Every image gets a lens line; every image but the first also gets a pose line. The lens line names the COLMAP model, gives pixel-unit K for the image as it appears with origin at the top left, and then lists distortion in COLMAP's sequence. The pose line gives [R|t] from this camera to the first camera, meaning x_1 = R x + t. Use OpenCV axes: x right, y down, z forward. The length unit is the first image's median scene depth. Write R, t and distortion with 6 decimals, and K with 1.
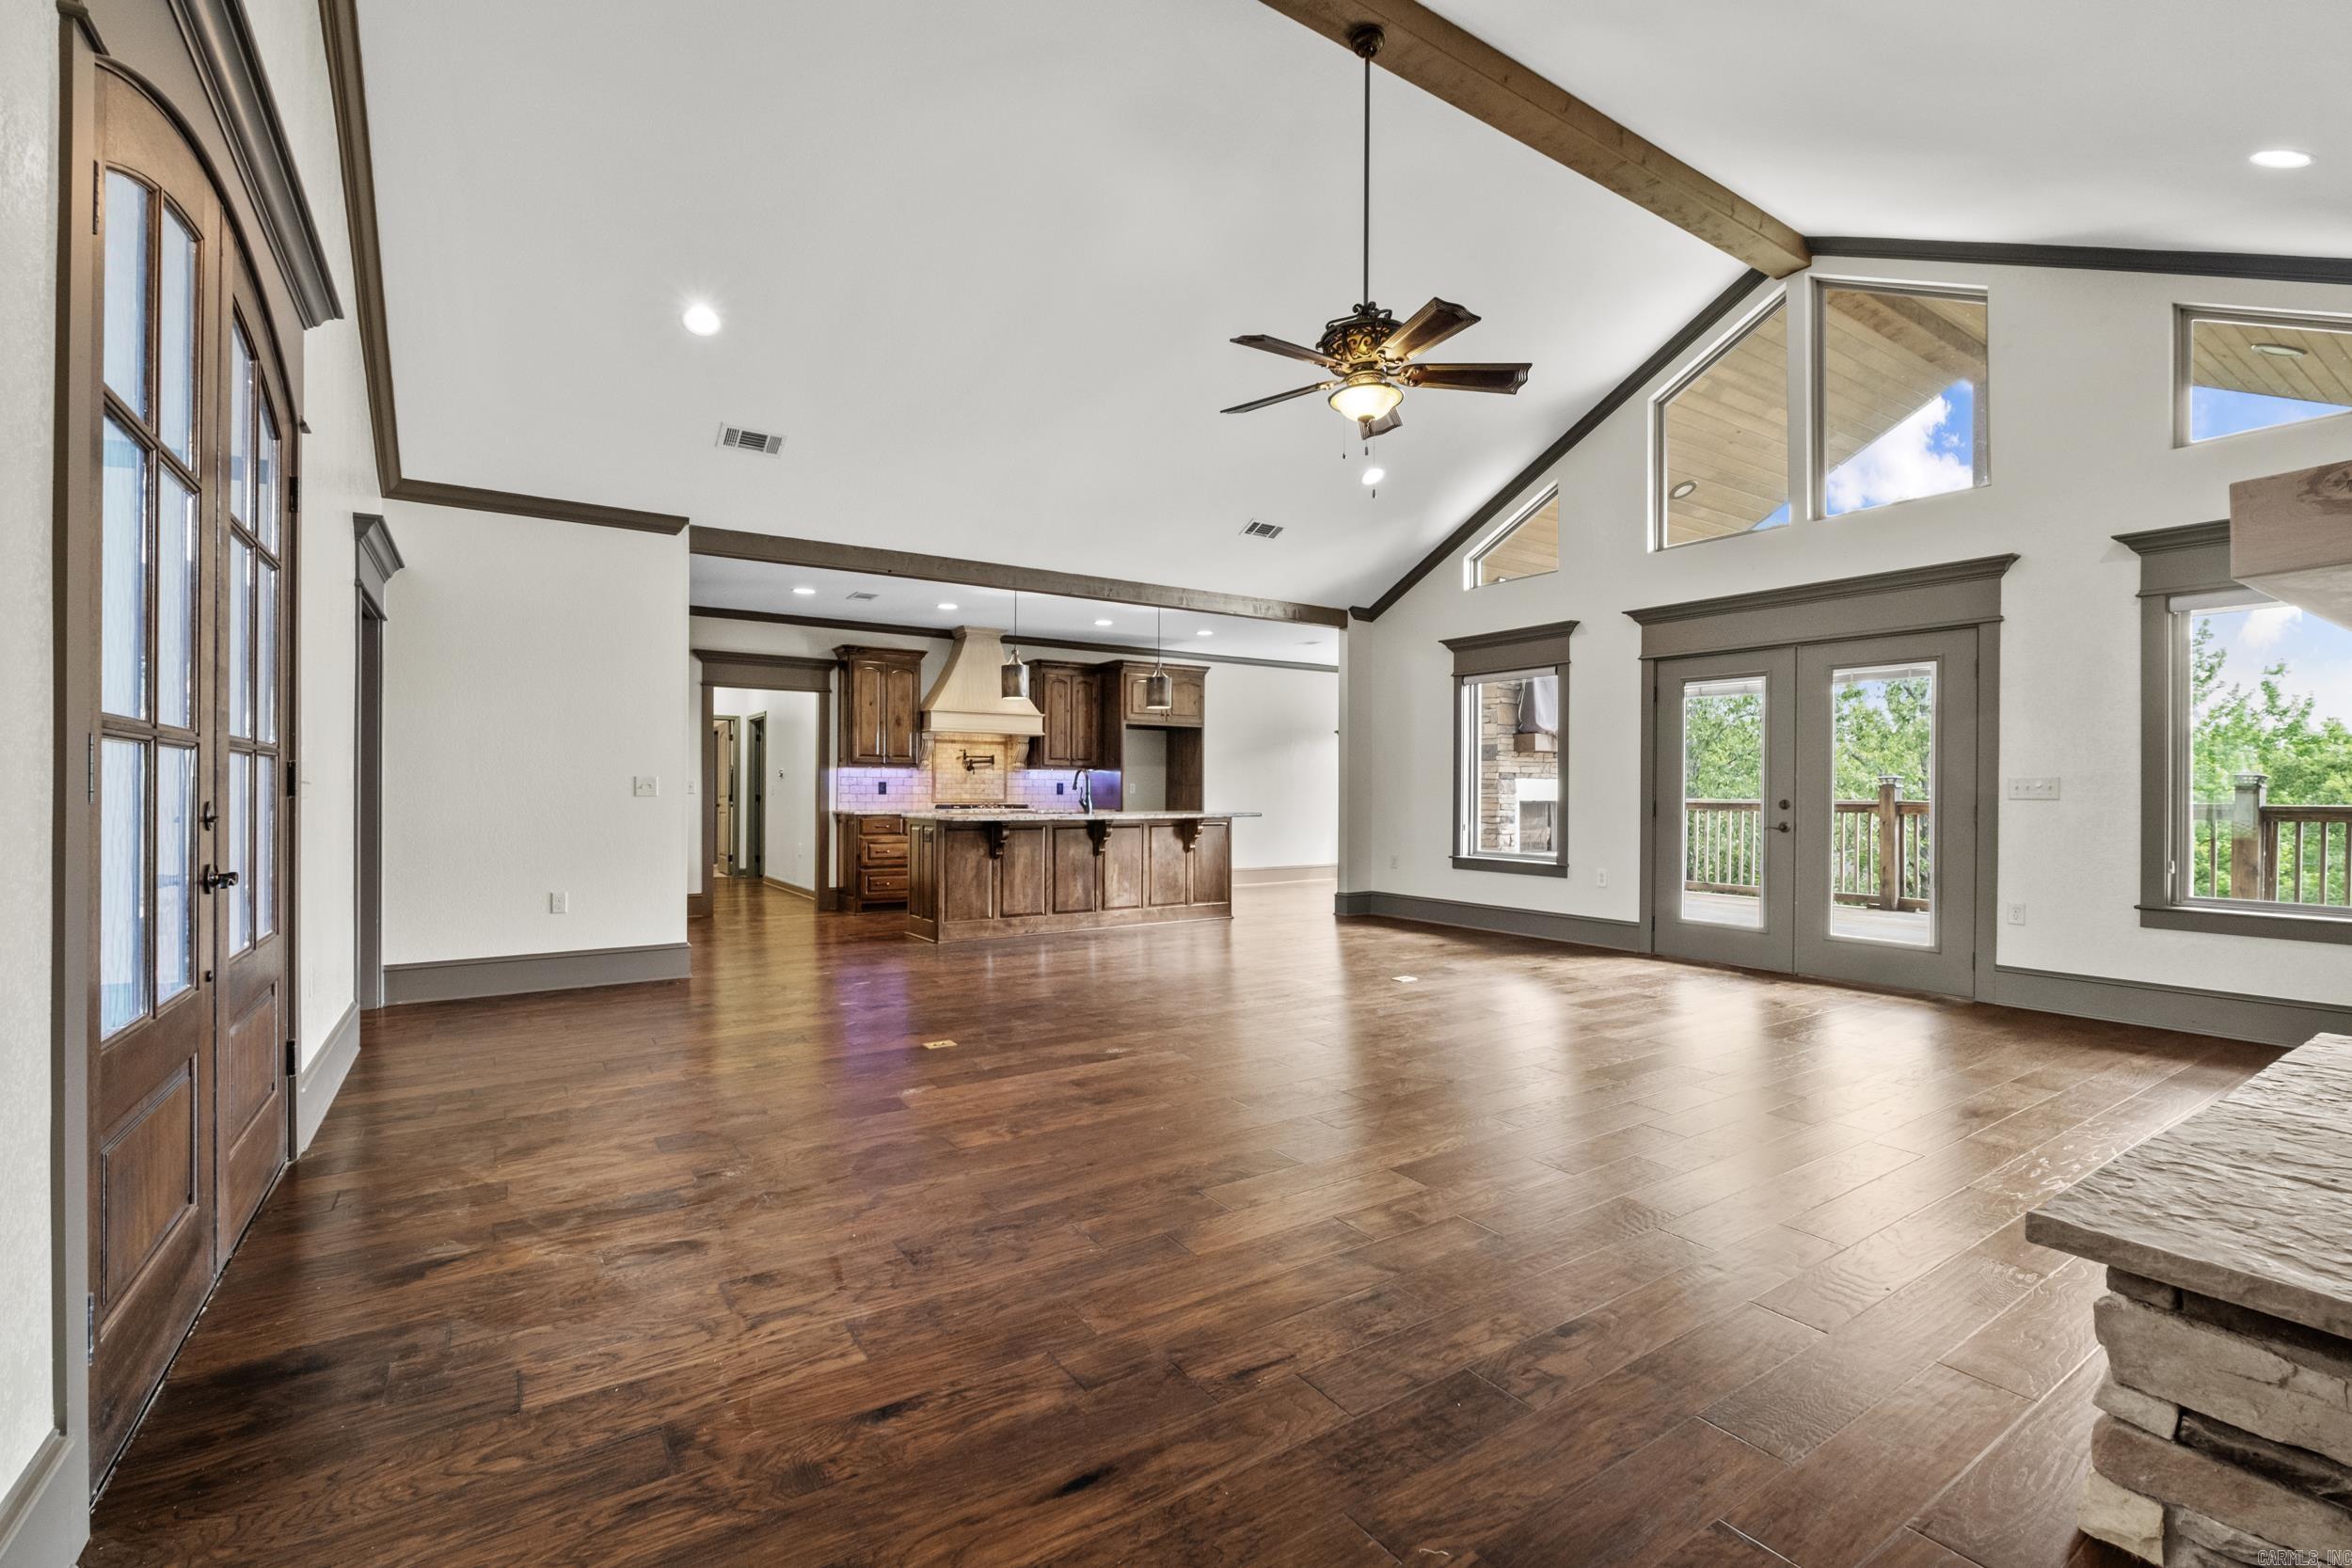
lens RADIAL K [[1020.8, 0, 1165.3], [0, 1020.8, 778.2], [0, 0, 1]] dist [-0.008212, 0.000120]
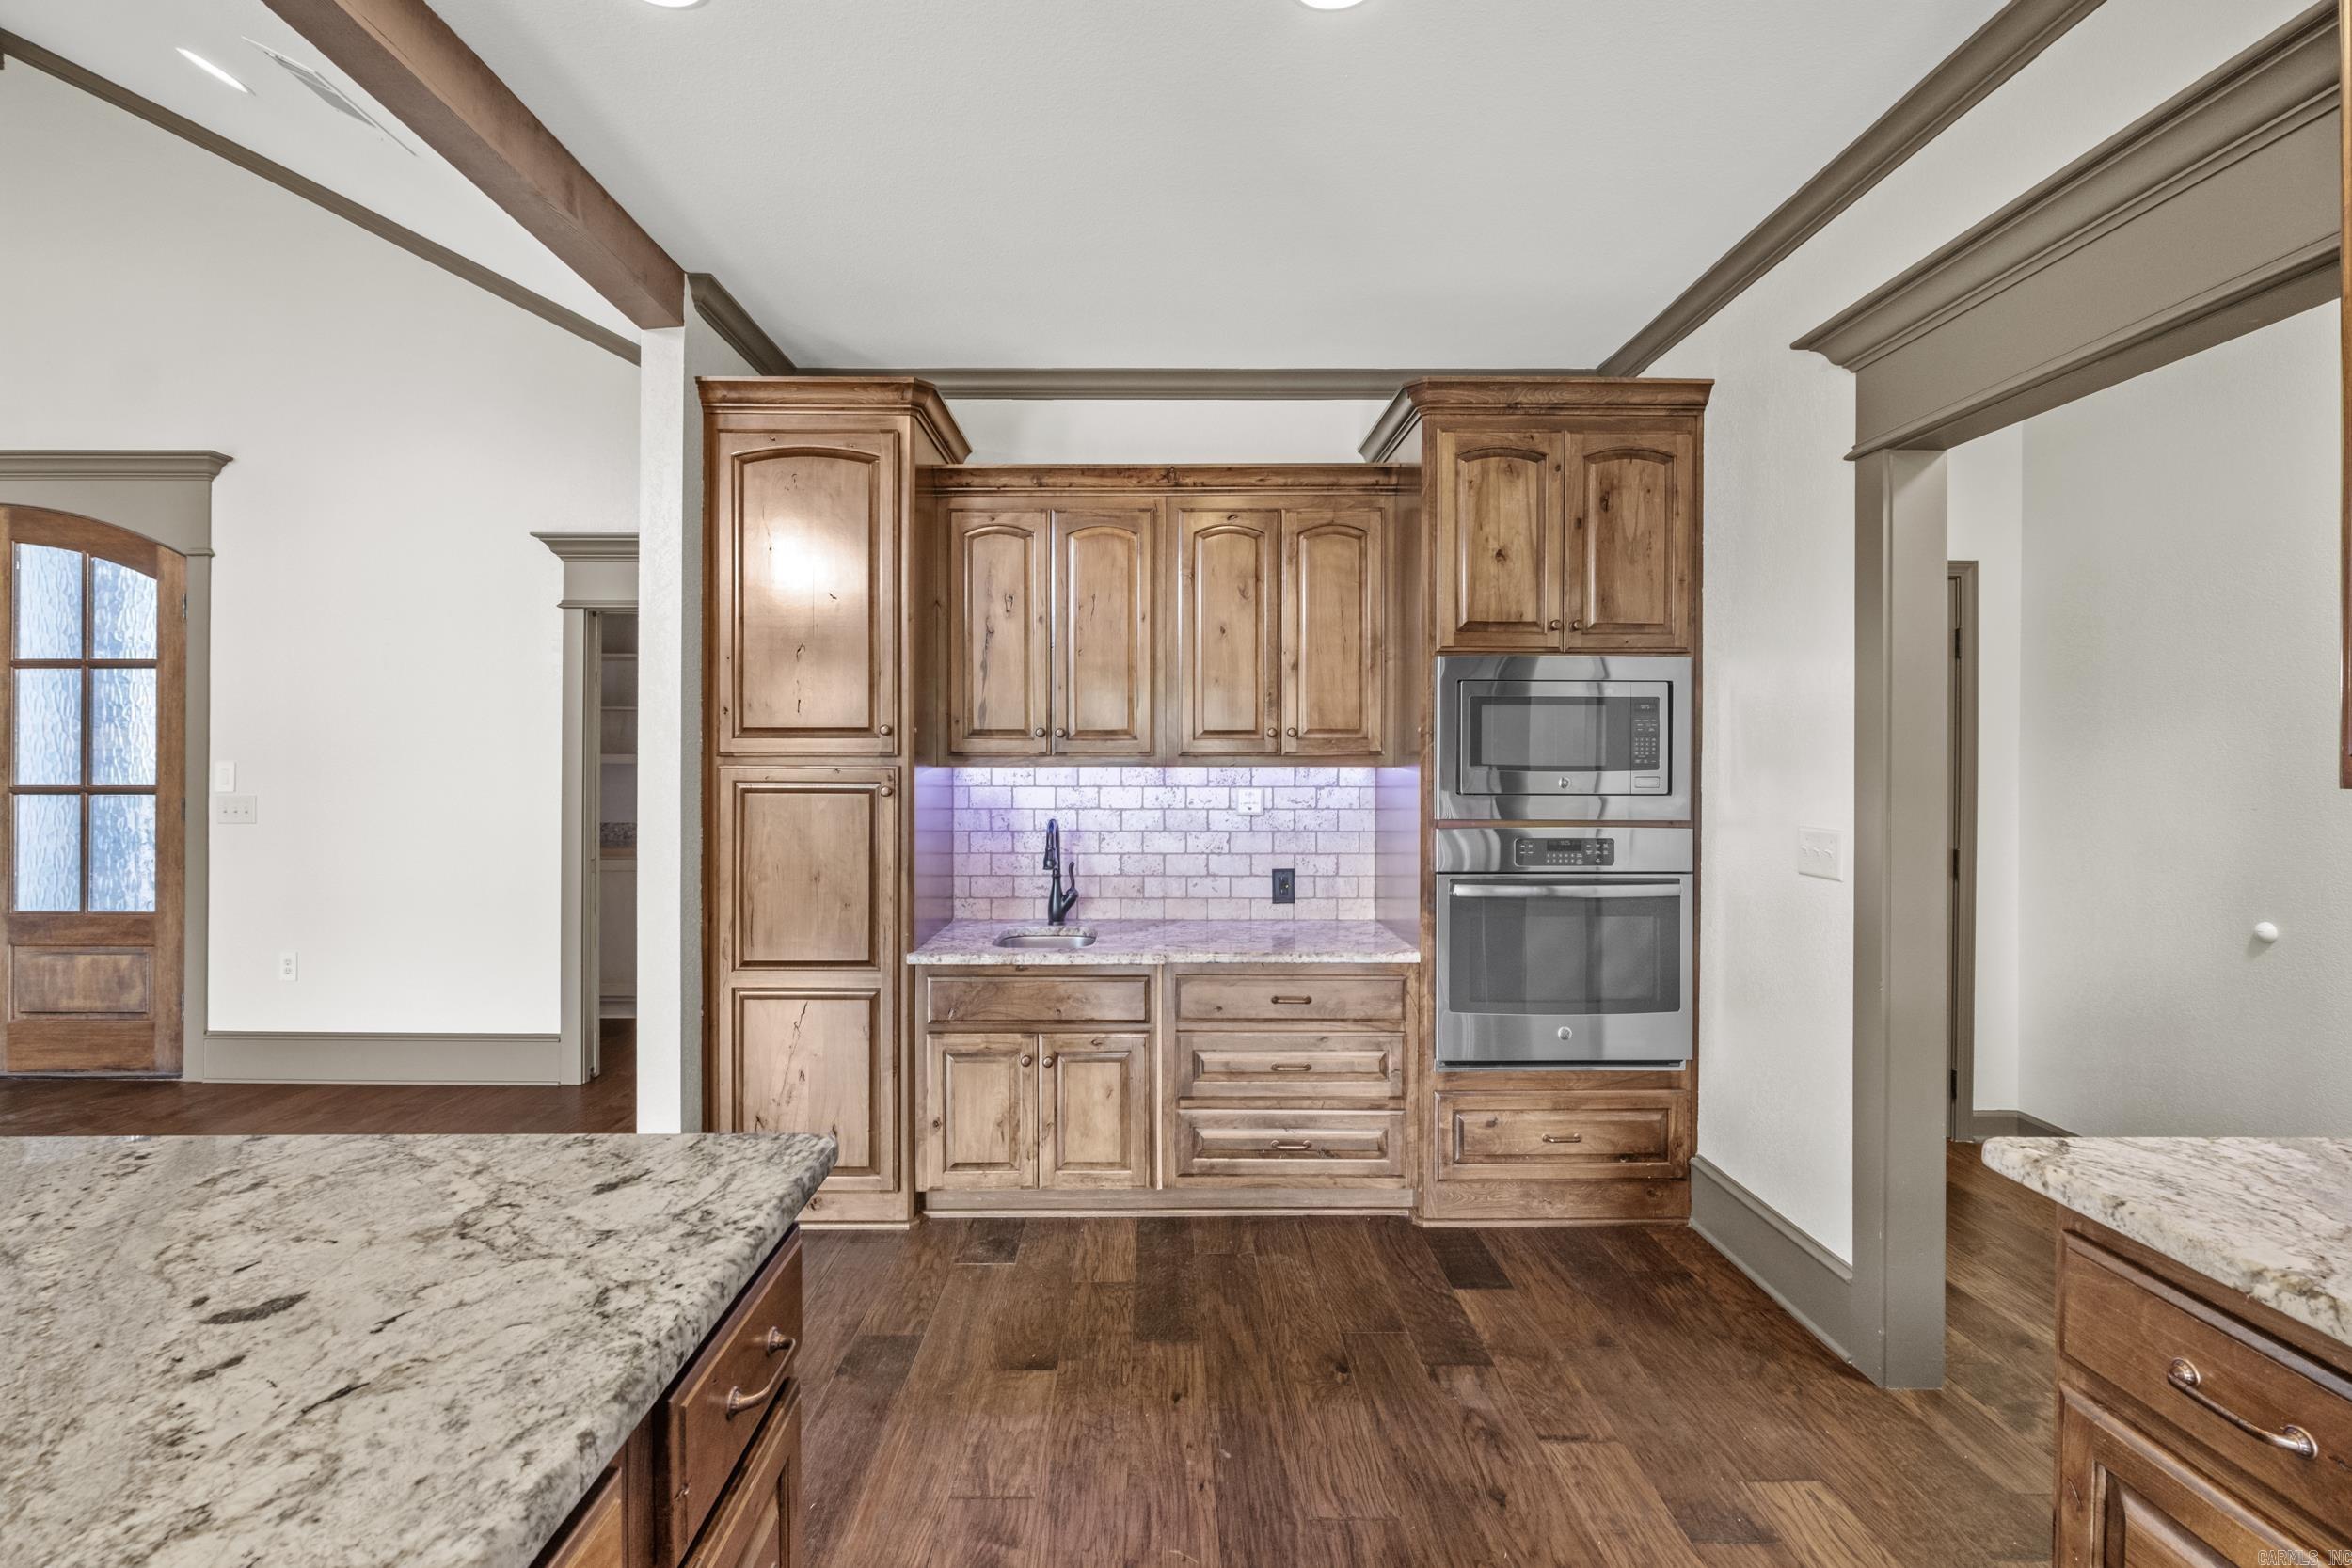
lens RADIAL K [[1020.8, 0, 1162.8], [0, 1020.8, 760.3], [0, 0, 1]] dist [-0.008212, 0.000120]
pose [[-0.543378, -0.002454, -0.839485, -0.162545], [0.007316, 0.999944, -0.007659, -0.017439], [0.839457, -0.010303, -0.543329, 1.127063]]
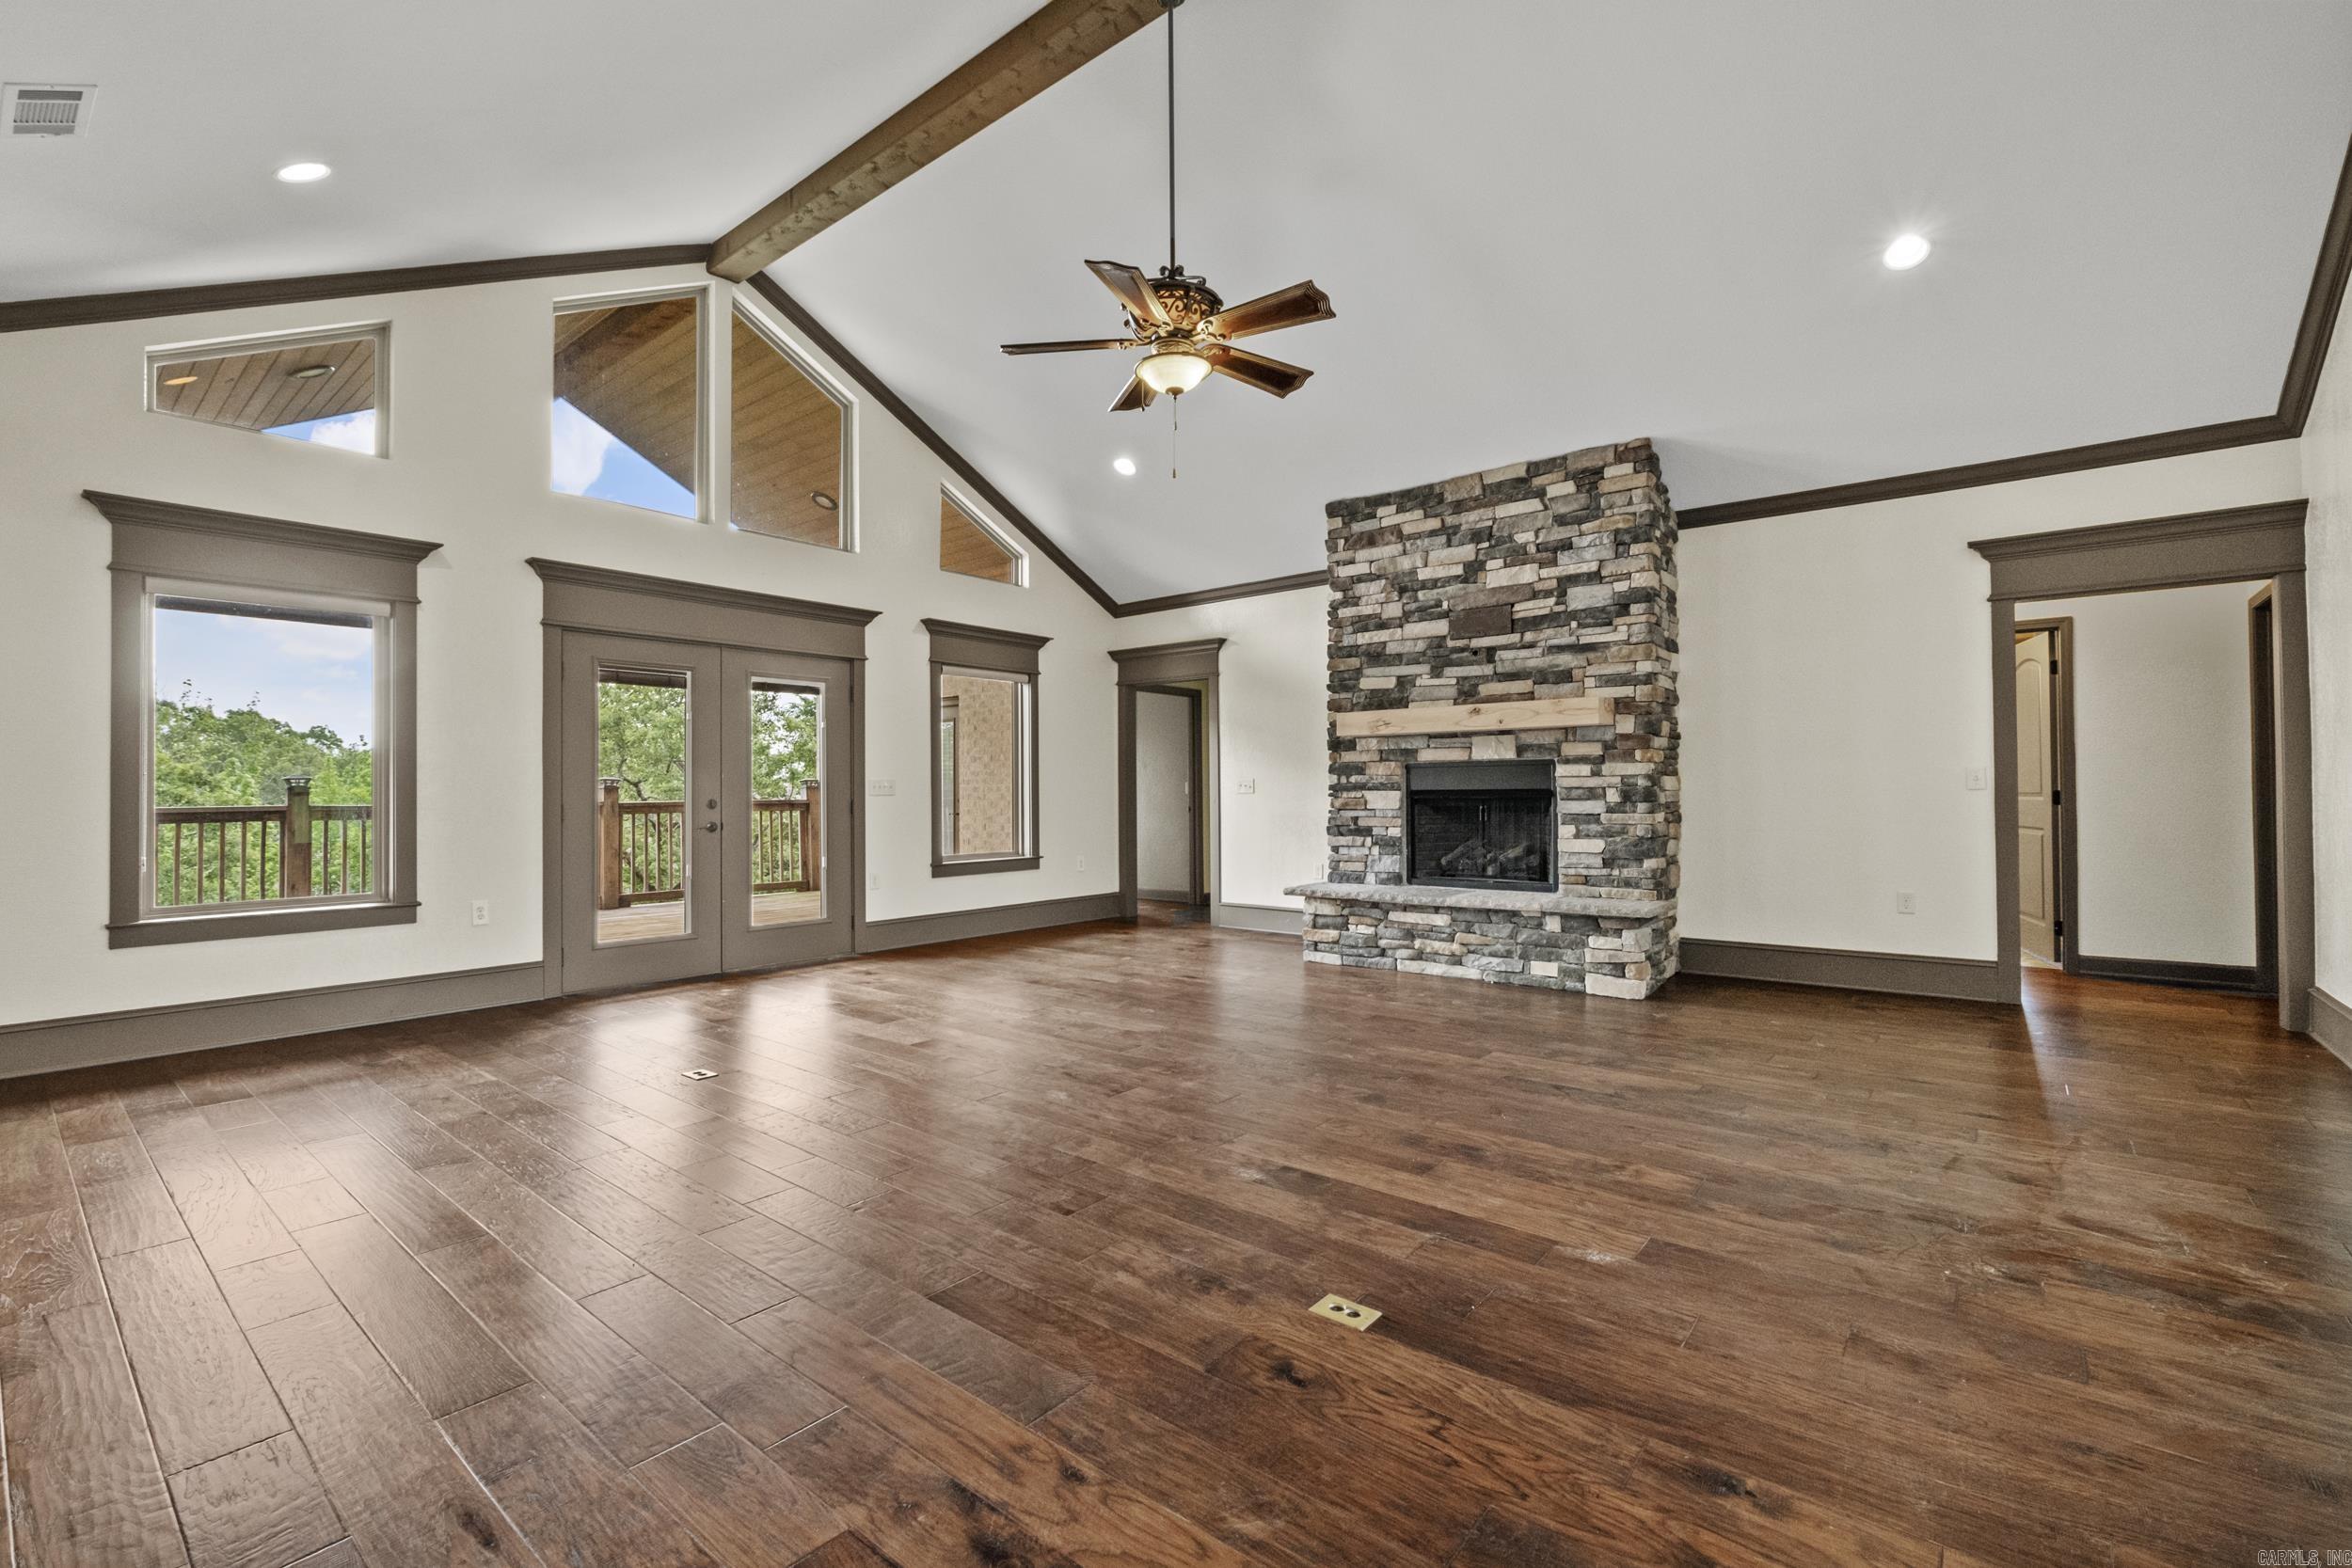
lens RADIAL K [[1020.8, 0, 1161.5], [0, 1020.8, 781.1], [0, 0, 1]] dist [-0.008212, 0.000120]
pose [[-0.292642, 0.006506, 0.956200, -0.371224], [-0.003241, 0.999964, -0.007796, 0.007530], [-0.956217, -0.005380, -0.292611, 0.690516]]
